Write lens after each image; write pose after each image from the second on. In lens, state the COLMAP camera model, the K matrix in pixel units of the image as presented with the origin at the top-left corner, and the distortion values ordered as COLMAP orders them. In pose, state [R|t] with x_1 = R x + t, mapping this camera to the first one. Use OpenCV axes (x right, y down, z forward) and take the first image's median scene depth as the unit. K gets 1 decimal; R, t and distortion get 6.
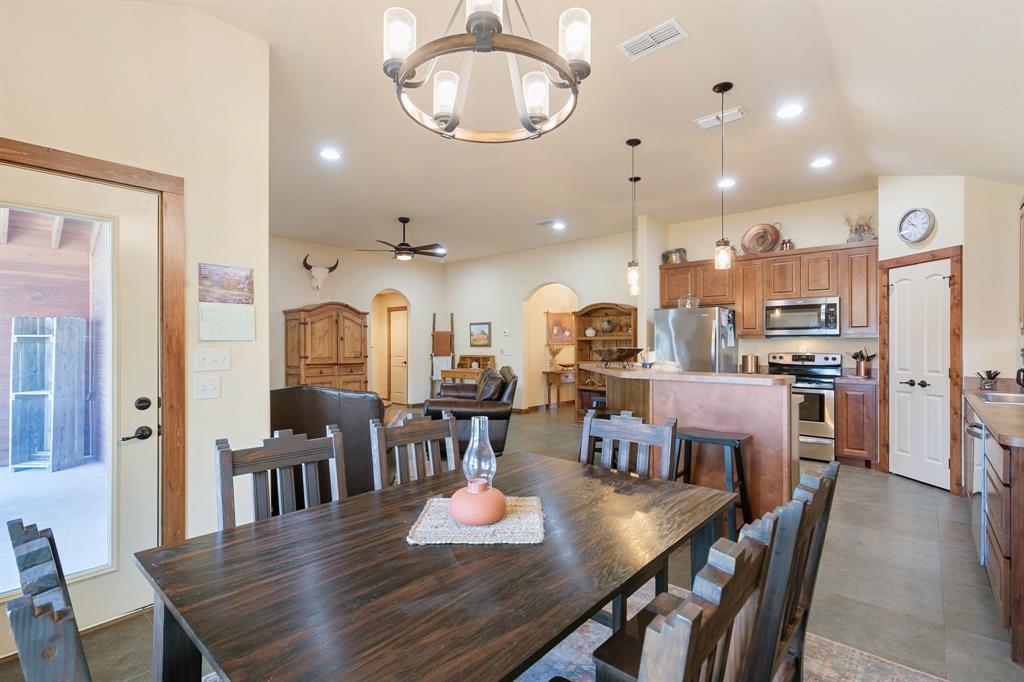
lens RADIAL K [[469.2, 0, 512.5], [0, 469.2, 343.4], [0, 0, 1]] dist [0.008655, -0.000691]
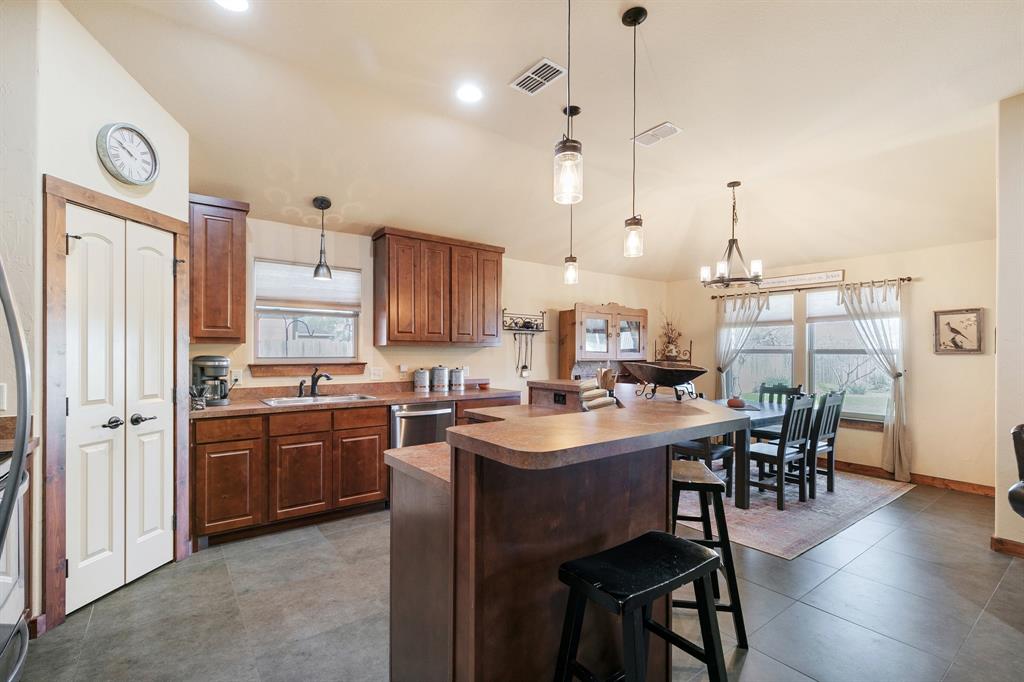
lens RADIAL K [[463.0, 0, 511.5], [0, 463.0, 350.1], [0, 0, 1]] dist [0.005565, -0.000254]
pose [[-0.979317, -0.000800, 0.202330, 0.202964], [-0.001781, 0.999988, -0.004663, -0.002031], [-0.202324, -0.004927, -0.979306, 1.127526]]
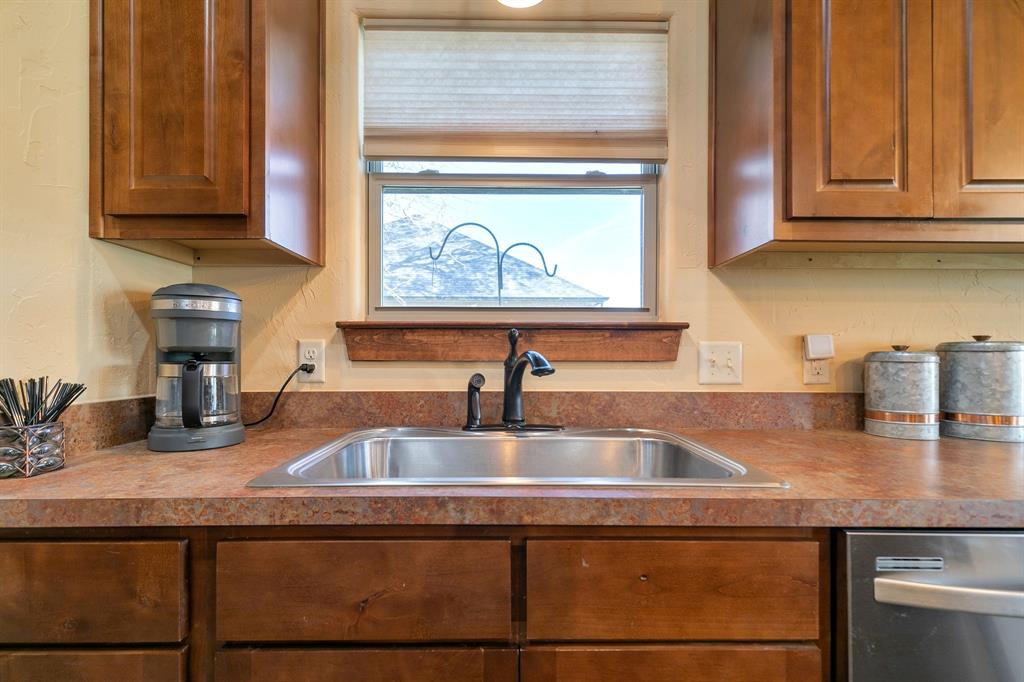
lens RADIAL K [[472.7, 0, 509.4], [0, 472.7, 350.0], [0, 0, 1]] dist [0.004630, 0.000475]
pose [[-0.671147, 0.002713, 0.741319, 0.471663], [-0.004139, 0.999964, -0.007407, 0.029645], [-0.741312, -0.008039, -0.671112, 0.658295]]
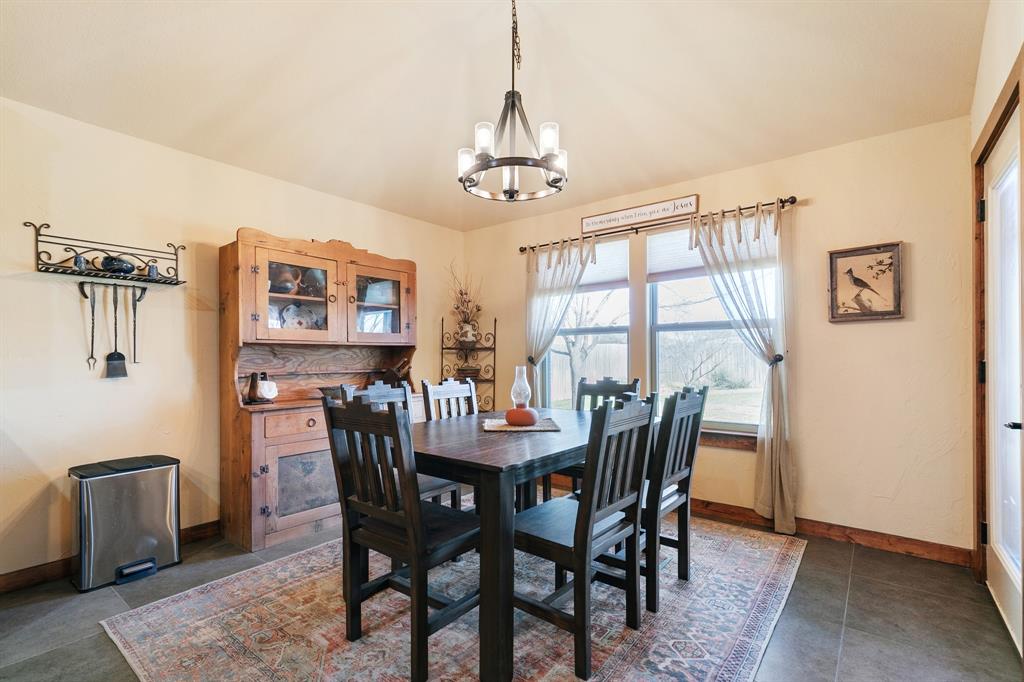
lens RADIAL K [[465.4, 0, 510.3], [0, 465.4, 359.3], [0, 0, 1]] dist [0.003184, -0.000004]
pose [[-0.998446, 0.010037, -0.054813, 0.013489], [0.009835, 0.999944, 0.003970, 0.033172], [0.054850, 0.003425, -0.998489, 0.666036]]
